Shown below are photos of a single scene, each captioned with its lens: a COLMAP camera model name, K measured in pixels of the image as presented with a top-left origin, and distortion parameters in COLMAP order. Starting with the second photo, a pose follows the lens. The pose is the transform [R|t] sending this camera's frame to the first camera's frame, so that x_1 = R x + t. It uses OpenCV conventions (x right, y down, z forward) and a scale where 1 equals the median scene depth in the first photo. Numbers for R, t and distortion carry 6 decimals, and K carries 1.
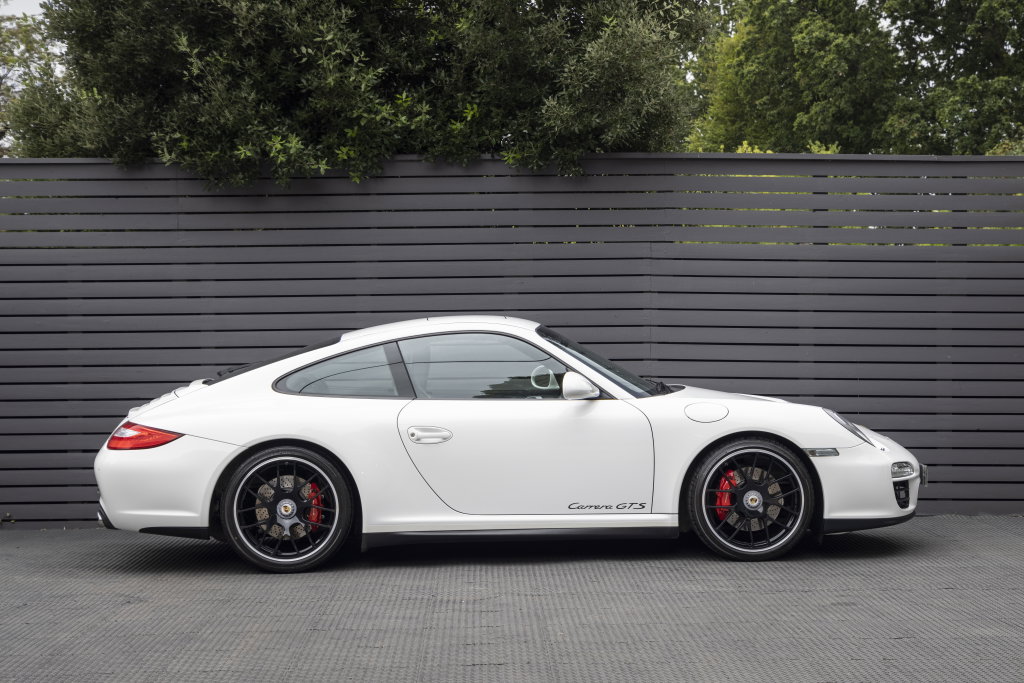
lens RADIAL K [[2068.2, 0, 512.0], [0, 2068.2, 341.5], [0, 0, 1]] dist [0.031505, -0.097085]
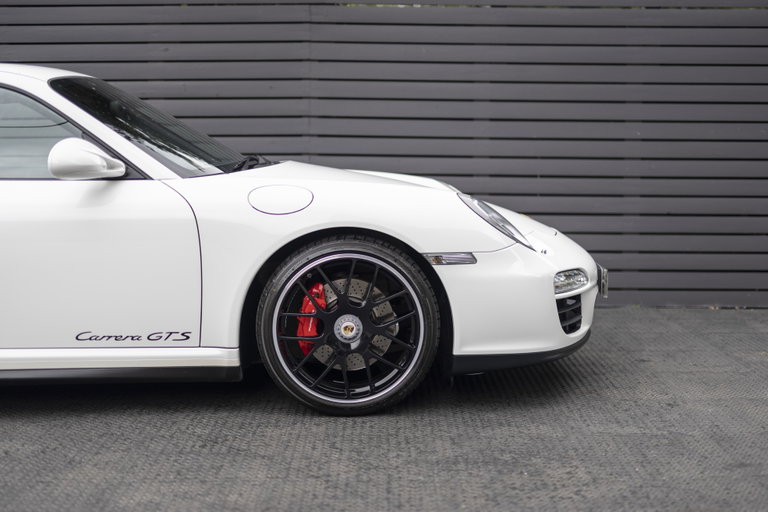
lens RADIAL K [[1075.9, 0, 384.0], [0, 1075.9, 256.0], [0, 0, 1]] dist [-0.000679, 0.040030]
pose [[0.999832, 0.004558, -0.017778, 0.133924], [-0.002746, 0.994922, 0.100607, 0.017199], [0.018146, -0.100541, 0.994767, 0.647917]]
